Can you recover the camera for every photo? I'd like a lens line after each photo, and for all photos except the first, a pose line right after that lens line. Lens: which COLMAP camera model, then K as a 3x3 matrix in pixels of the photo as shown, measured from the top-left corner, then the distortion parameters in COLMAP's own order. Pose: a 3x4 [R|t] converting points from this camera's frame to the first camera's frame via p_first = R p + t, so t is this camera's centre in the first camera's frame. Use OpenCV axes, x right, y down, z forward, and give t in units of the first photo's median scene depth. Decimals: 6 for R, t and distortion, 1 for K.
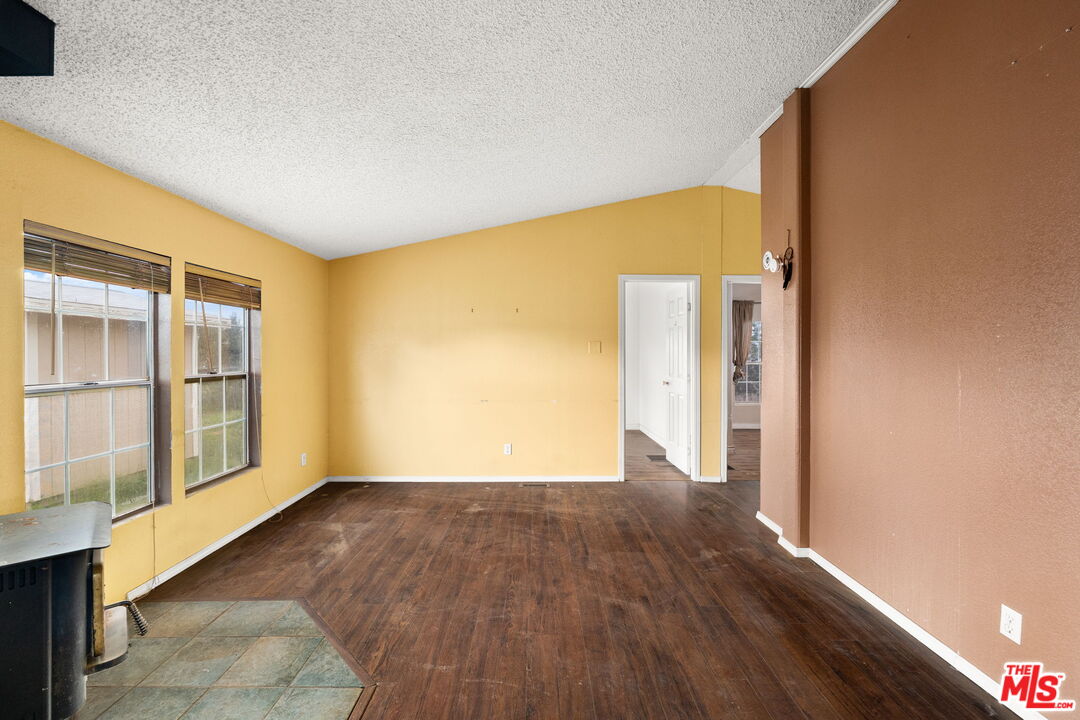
lens RADIAL K [[441.1, 0, 540.3], [0, 441.1, 357.9], [0, 0, 1]] dist [0.000424, -0.000369]
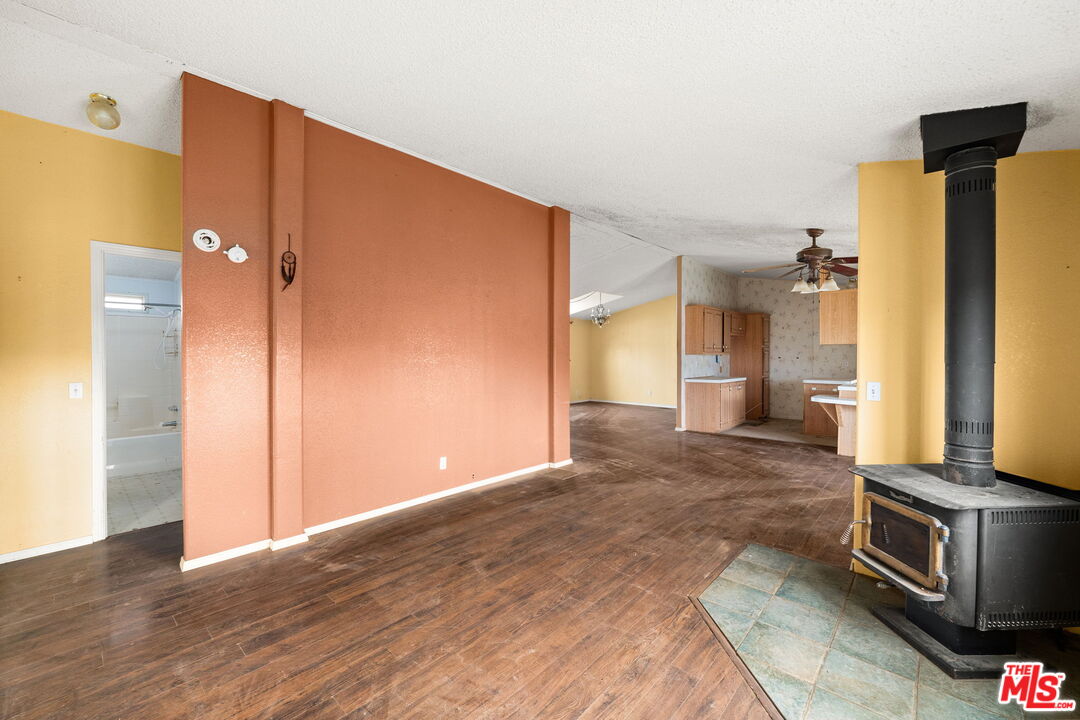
lens RADIAL K [[441.1, 0, 539.1], [0, 441.1, 356.8], [0, 0, 1]] dist [0.000424, -0.000369]
pose [[-0.737096, -0.003308, 0.675780, -0.709489], [0.006811, 0.999901, 0.012324, -0.018351], [-0.675754, 0.013687, -0.737000, 1.722392]]
